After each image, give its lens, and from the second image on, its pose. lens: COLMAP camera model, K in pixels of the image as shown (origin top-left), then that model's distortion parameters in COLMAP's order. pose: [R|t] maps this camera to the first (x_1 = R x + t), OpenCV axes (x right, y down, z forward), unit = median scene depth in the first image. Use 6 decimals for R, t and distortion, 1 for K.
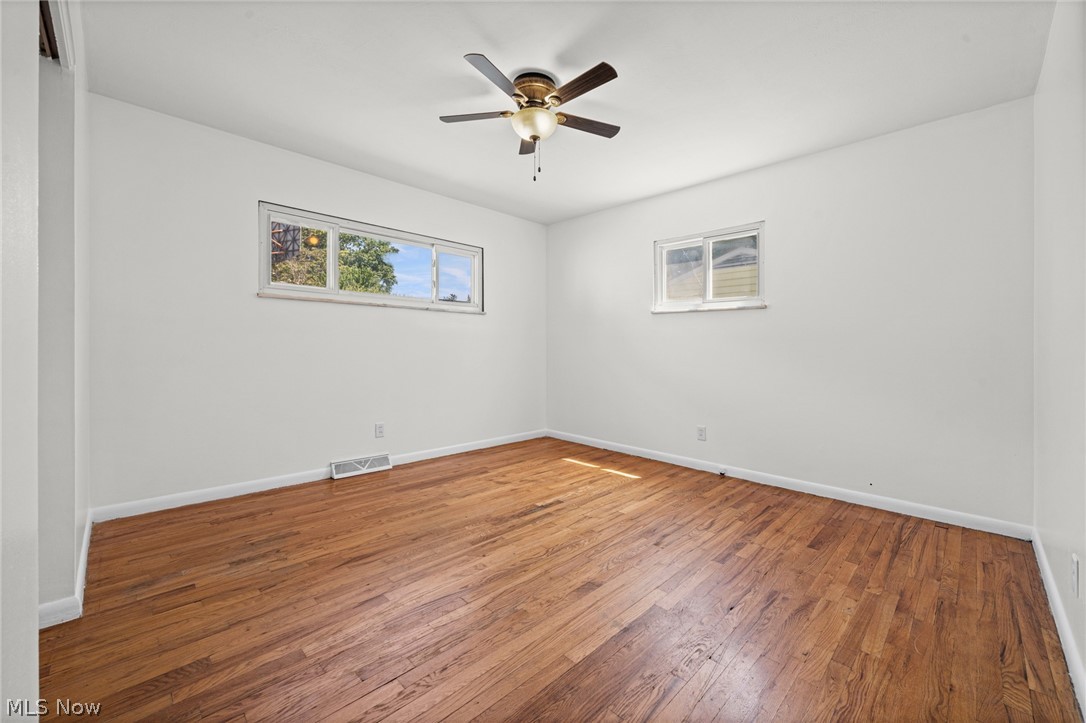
lens RADIAL K [[432.4, 0, 540.1], [0, 432.4, 352.1], [0, 0, 1]] dist [-0.001389, -0.000013]
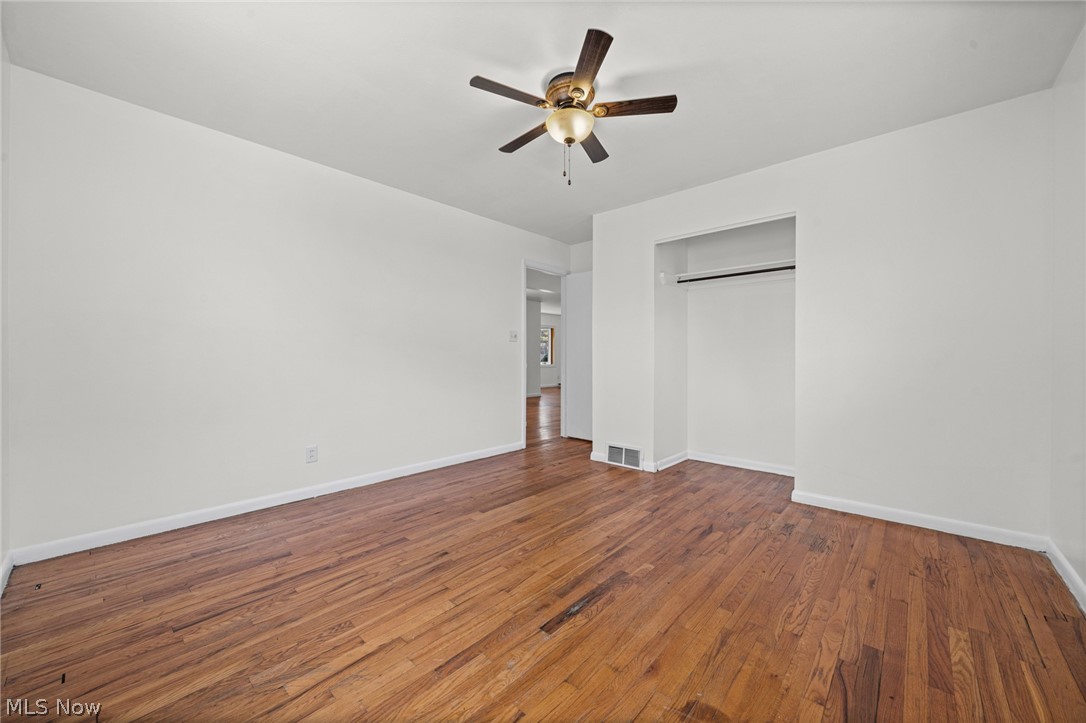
lens RADIAL K [[415.4, 0, 538.7], [0, 415.4, 355.6], [0, 0, 1]] dist [0.002073, -0.000136]
pose [[-0.998539, -0.014758, -0.051973, 0.111776], [-0.015096, 0.999867, 0.006115, -0.017429], [0.051876, 0.006891, -0.998630, 1.944778]]
